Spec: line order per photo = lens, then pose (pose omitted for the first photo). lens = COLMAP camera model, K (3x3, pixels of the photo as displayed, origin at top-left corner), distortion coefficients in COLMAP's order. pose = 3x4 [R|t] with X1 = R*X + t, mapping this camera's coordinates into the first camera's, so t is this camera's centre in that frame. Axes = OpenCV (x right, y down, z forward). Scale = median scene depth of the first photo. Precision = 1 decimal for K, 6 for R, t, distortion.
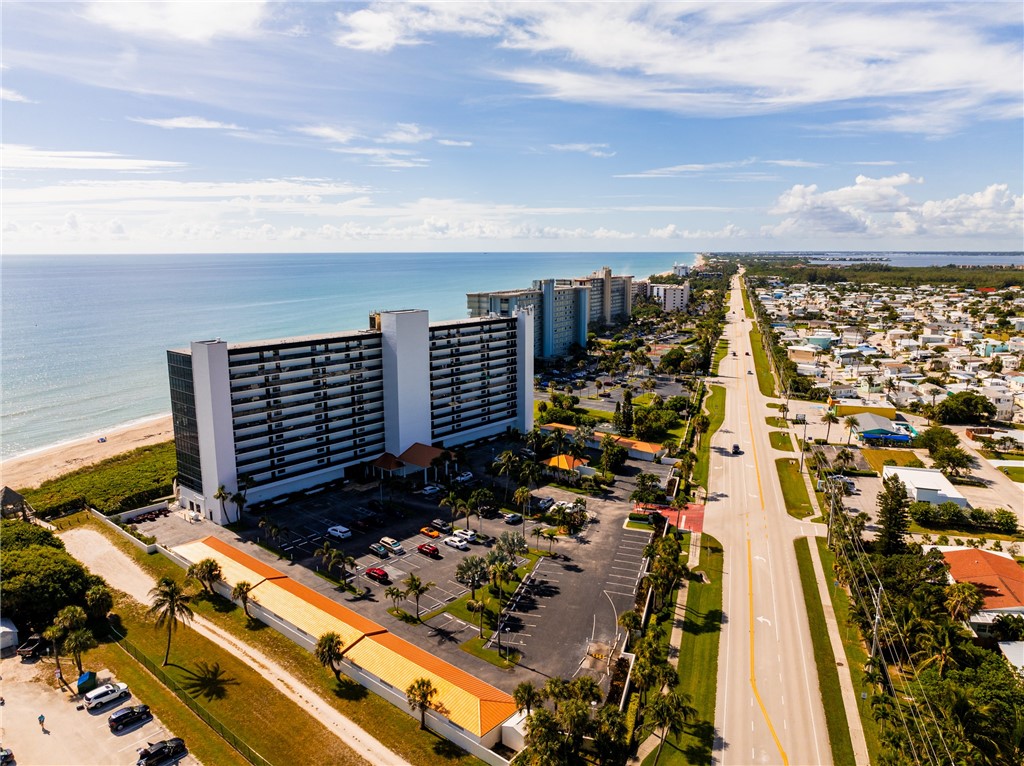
lens RADIAL K [[726.9, 0, 494.7], [0, 726.9, 382.2], [0, 0, 1]] dist [-0.001499, 0.003789]
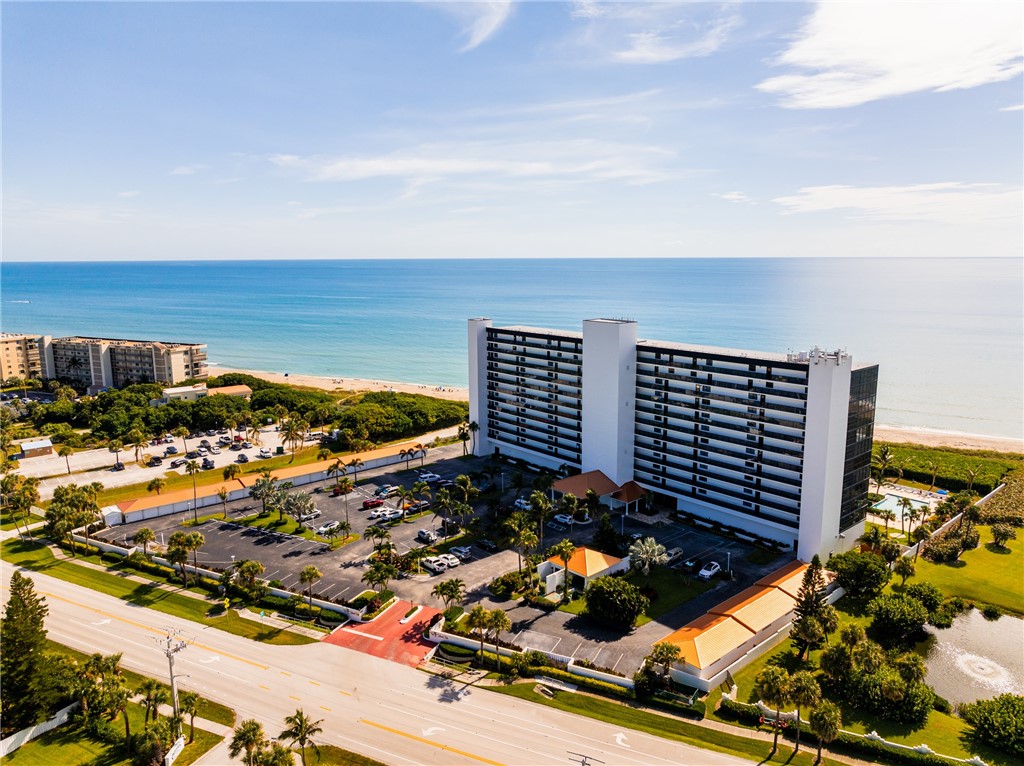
lens RADIAL K [[726.9, 0, 494.7], [0, 726.9, 382.2], [0, 0, 1]] dist [-0.001499, 0.003789]
pose [[-0.167558, 0.160498, -0.972710, 0.683083], [-0.183674, 0.964302, 0.190750, -0.150873], [0.968601, 0.210624, -0.132097, 0.912696]]
